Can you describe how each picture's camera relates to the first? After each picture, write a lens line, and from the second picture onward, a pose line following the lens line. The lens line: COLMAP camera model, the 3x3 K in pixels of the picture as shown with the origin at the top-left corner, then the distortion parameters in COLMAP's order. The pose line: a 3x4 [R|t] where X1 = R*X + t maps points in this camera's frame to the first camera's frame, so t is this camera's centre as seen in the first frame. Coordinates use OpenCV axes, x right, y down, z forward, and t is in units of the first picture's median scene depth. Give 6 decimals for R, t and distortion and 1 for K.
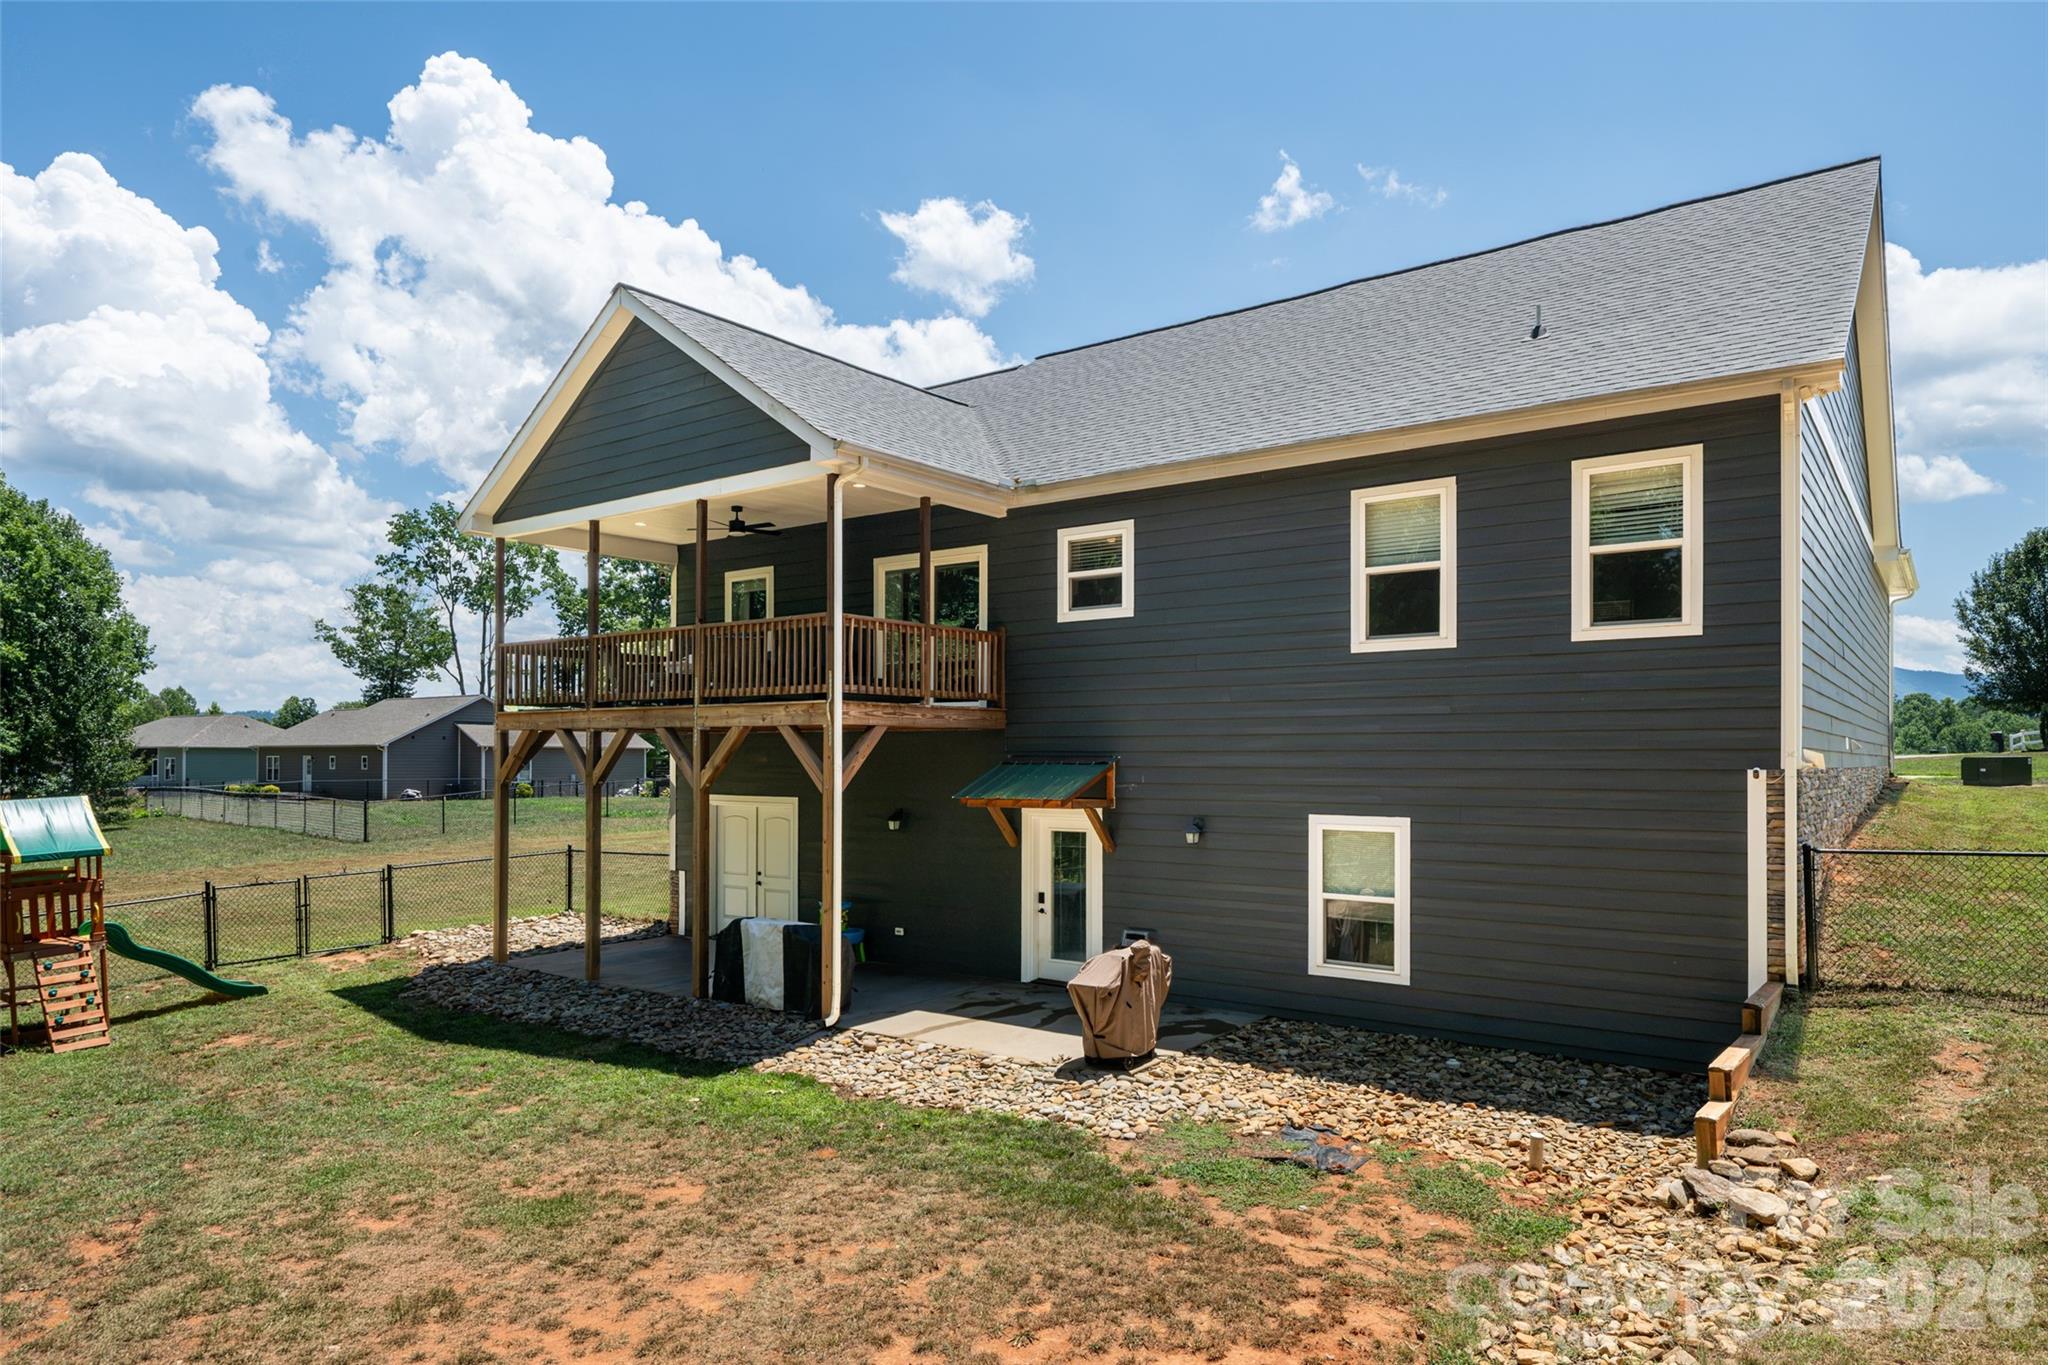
lens RADIAL K [[1259.7, 0, 1025.2], [0, 1259.7, 645.8], [0, 0, 1]] dist [-0.000498, 0.000937]
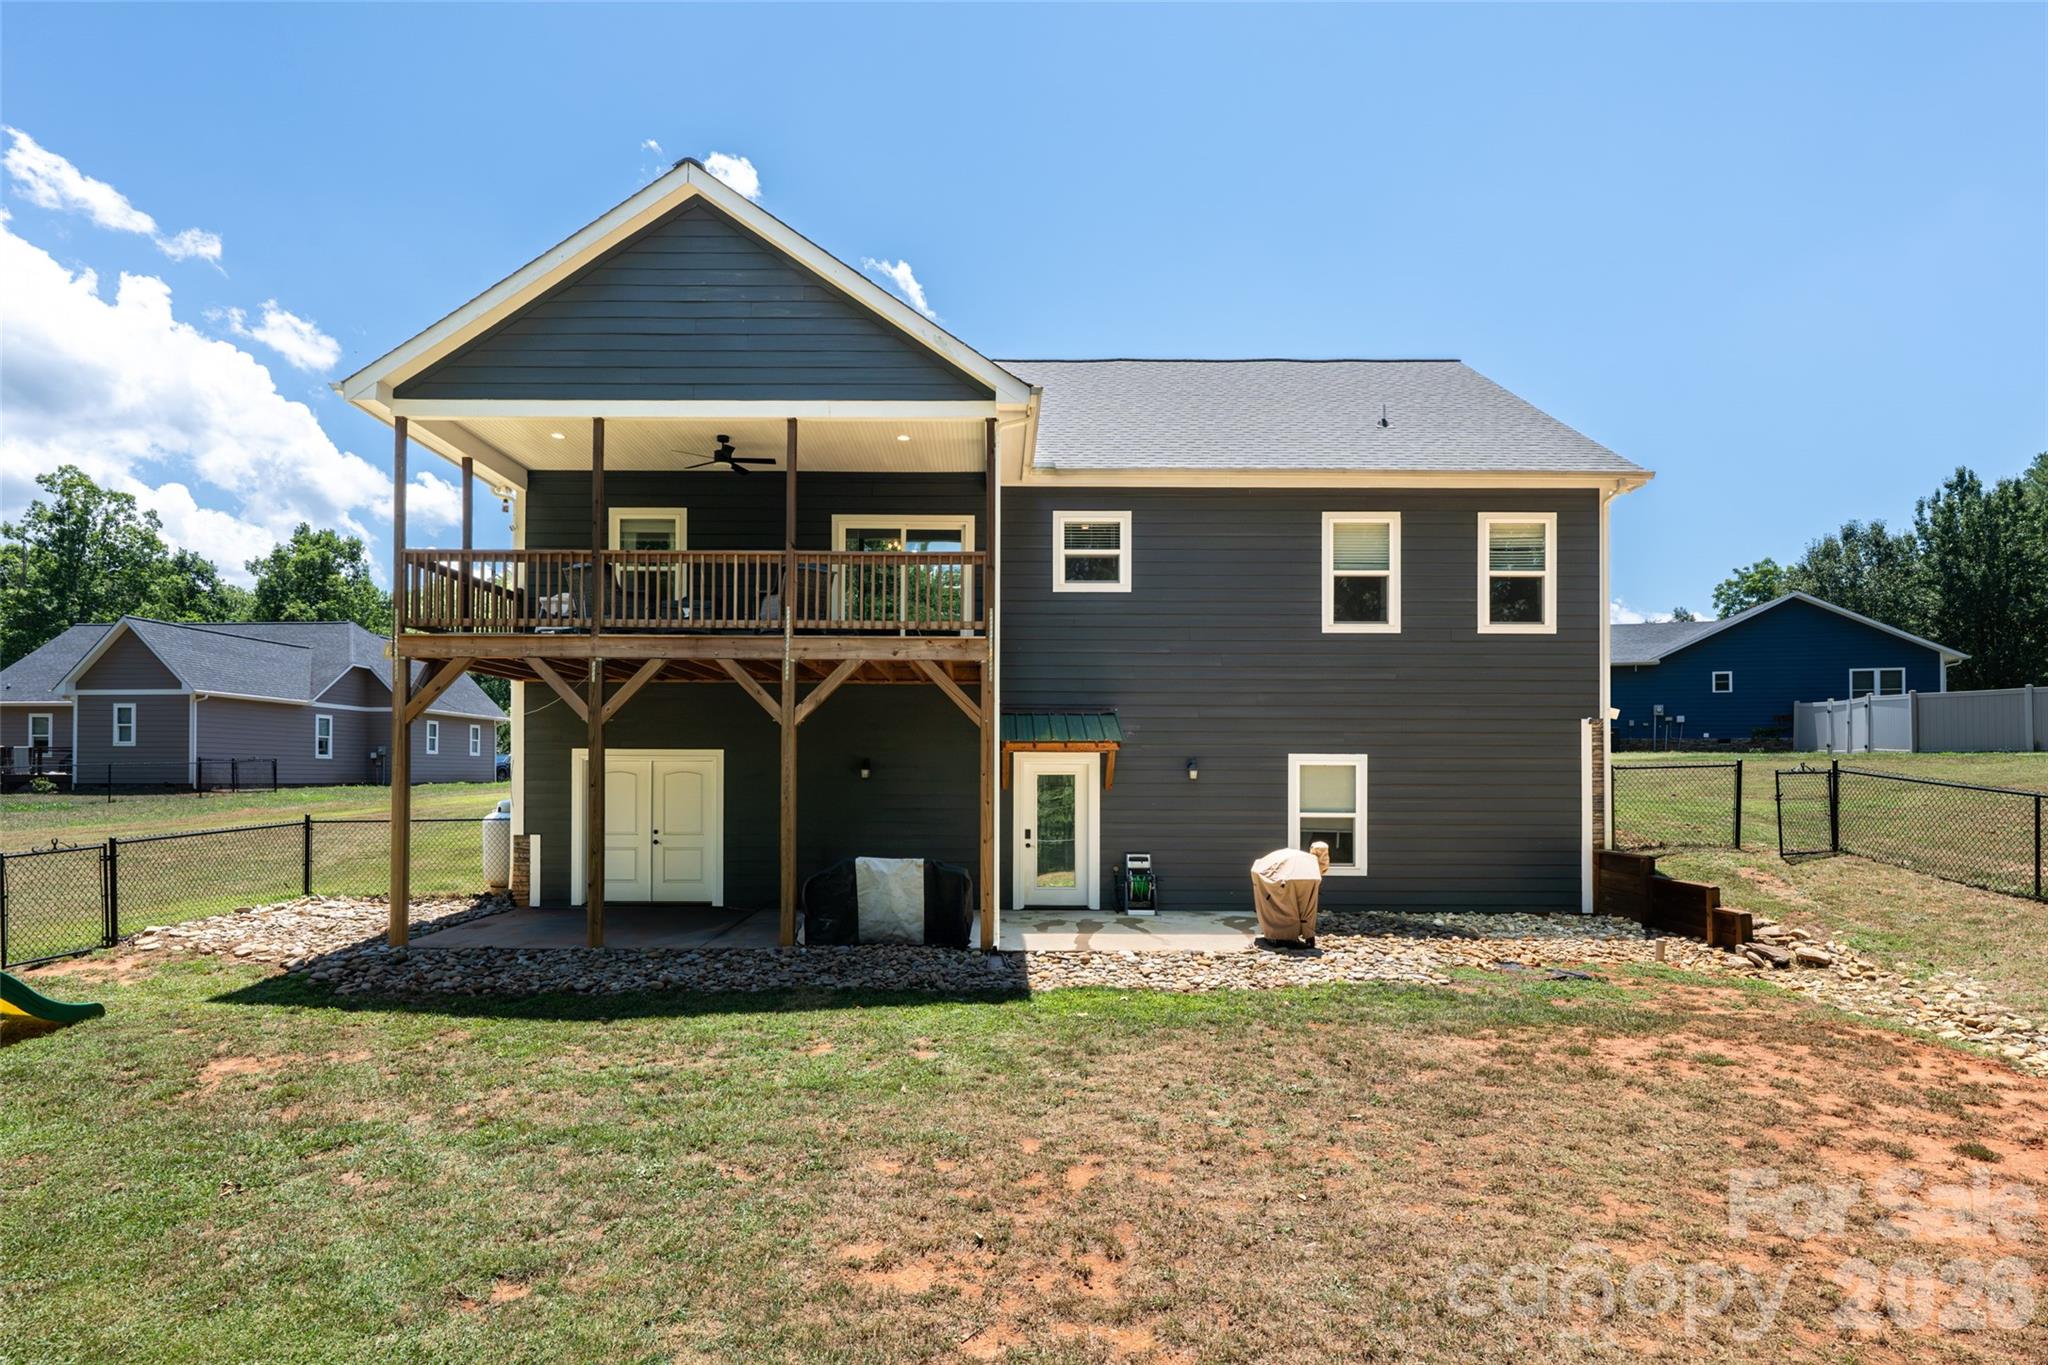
lens RADIAL K [[1037.2, 0, 1024.0], [0, 1037.2, 682.5], [0, 0, 1]] dist [0.002364, -0.000760]
pose [[0.796639, 0.055636, 0.601890, -0.661314], [-0.056423, 0.998252, -0.017595, 0.096913], [-0.601817, -0.019944, 0.798385, 0.315940]]
